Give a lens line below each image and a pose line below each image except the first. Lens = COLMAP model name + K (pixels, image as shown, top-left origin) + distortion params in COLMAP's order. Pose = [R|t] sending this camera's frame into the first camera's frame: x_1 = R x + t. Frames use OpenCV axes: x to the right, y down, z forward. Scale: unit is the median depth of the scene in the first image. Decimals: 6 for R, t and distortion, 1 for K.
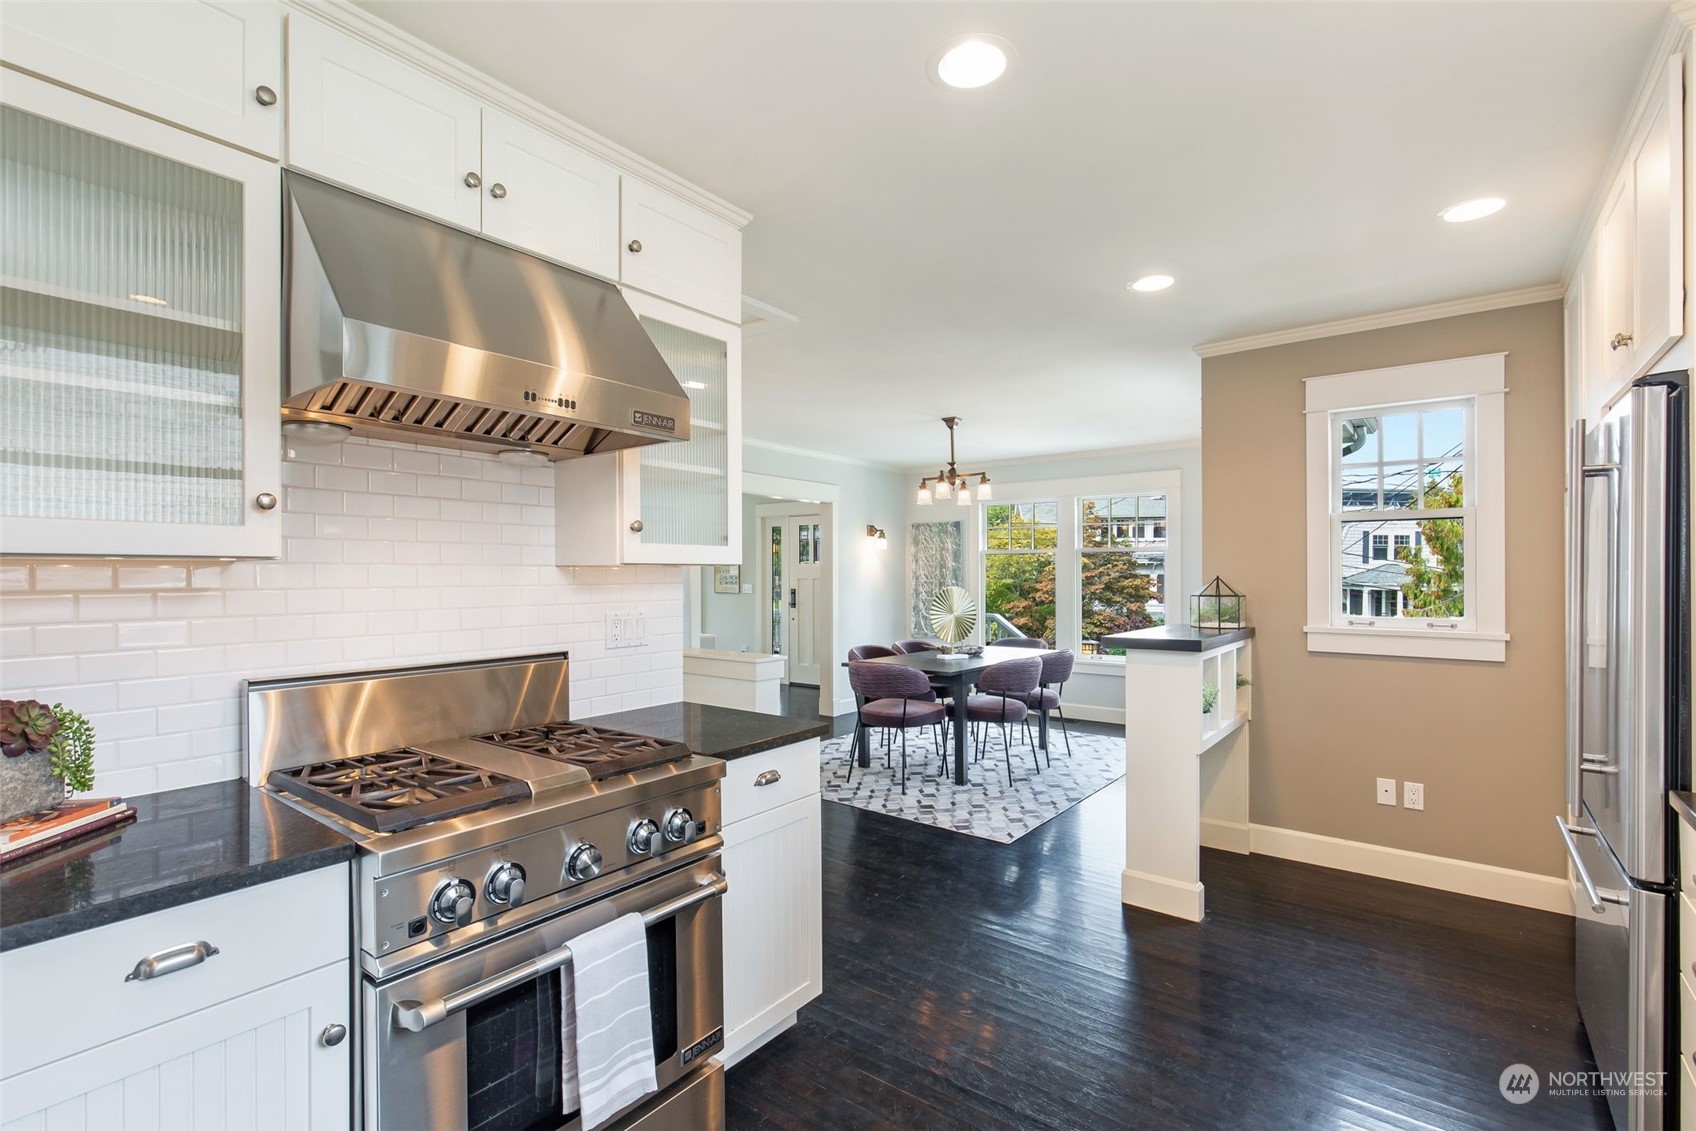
lens RADIAL K [[765.0, 0, 848.0], [0, 765.0, 565.5], [0, 0, 1]] dist [-0.001101, -0.000177]
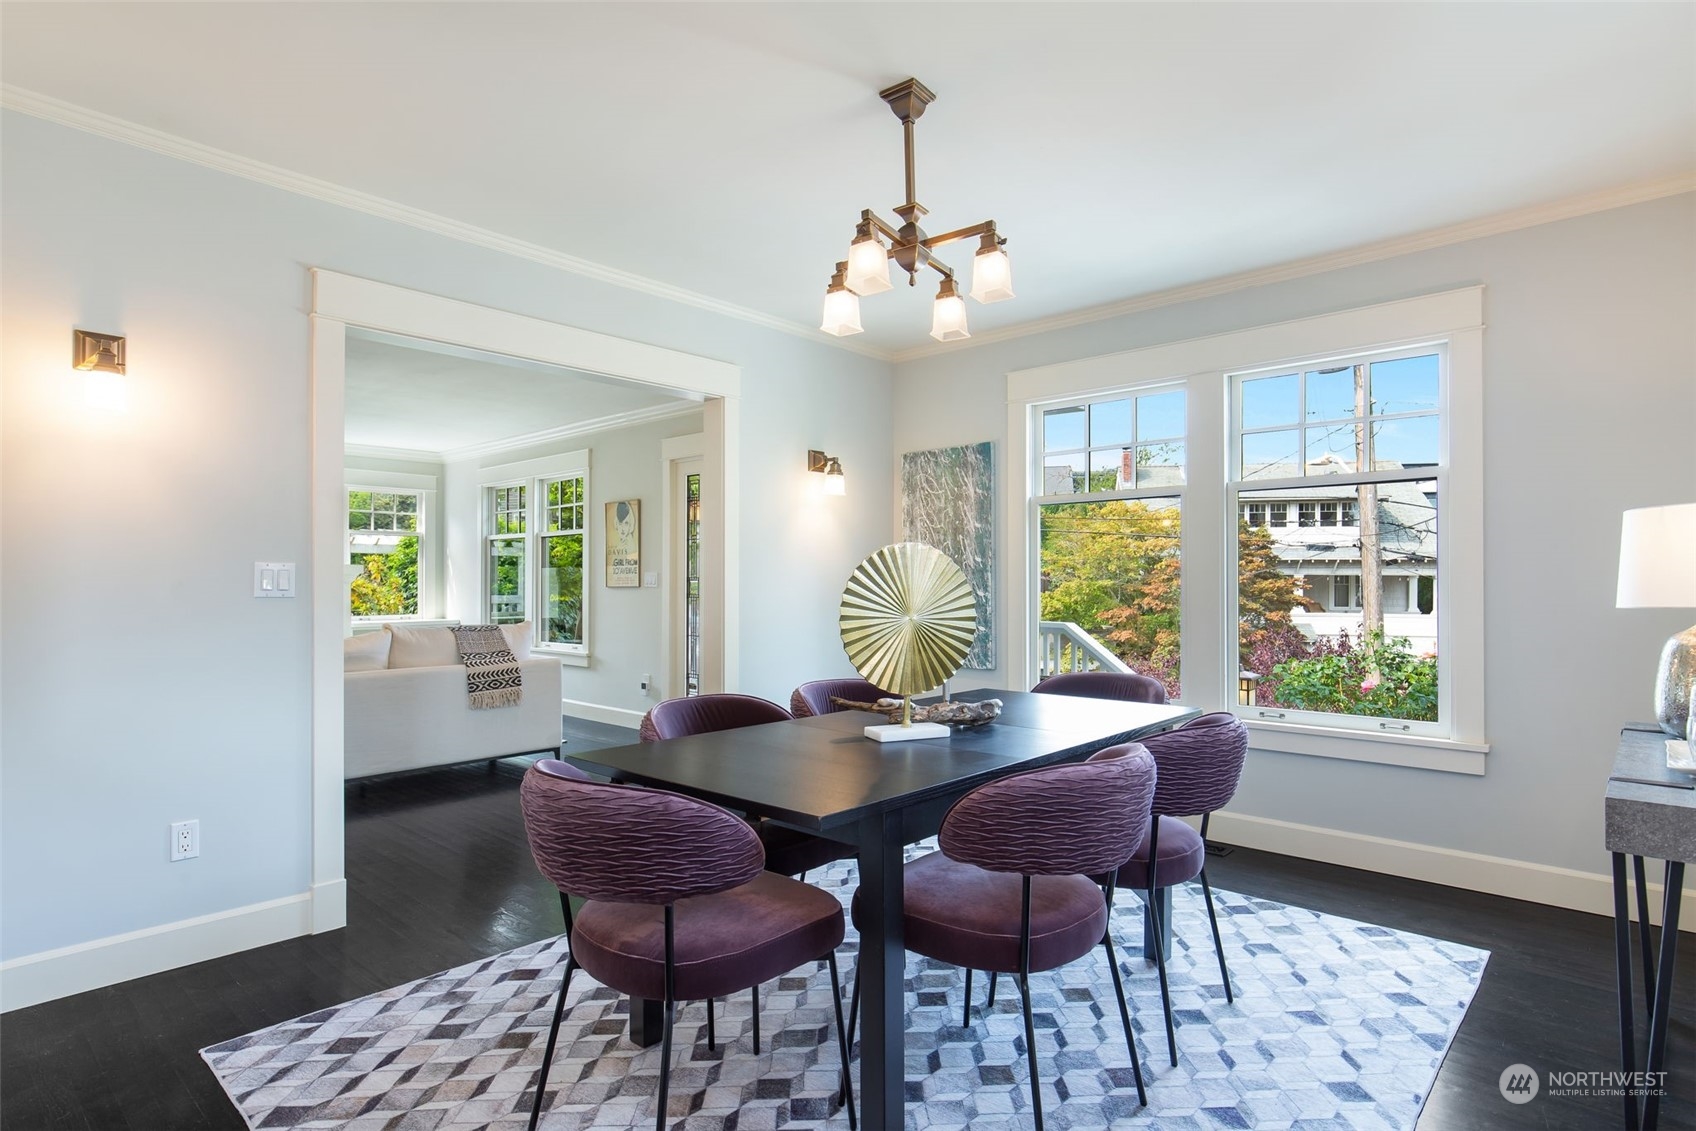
lens RADIAL K [[897.1, 0, 847.7], [0, 897.1, 580.0], [0, 0, 1]] dist [-0.001509, -0.000276]
pose [[0.997008, -0.001496, -0.077287, 0.098835], [0.002458, 0.999921, 0.012364, 0.028146], [0.077263, -0.012517, 0.996932, 0.394799]]
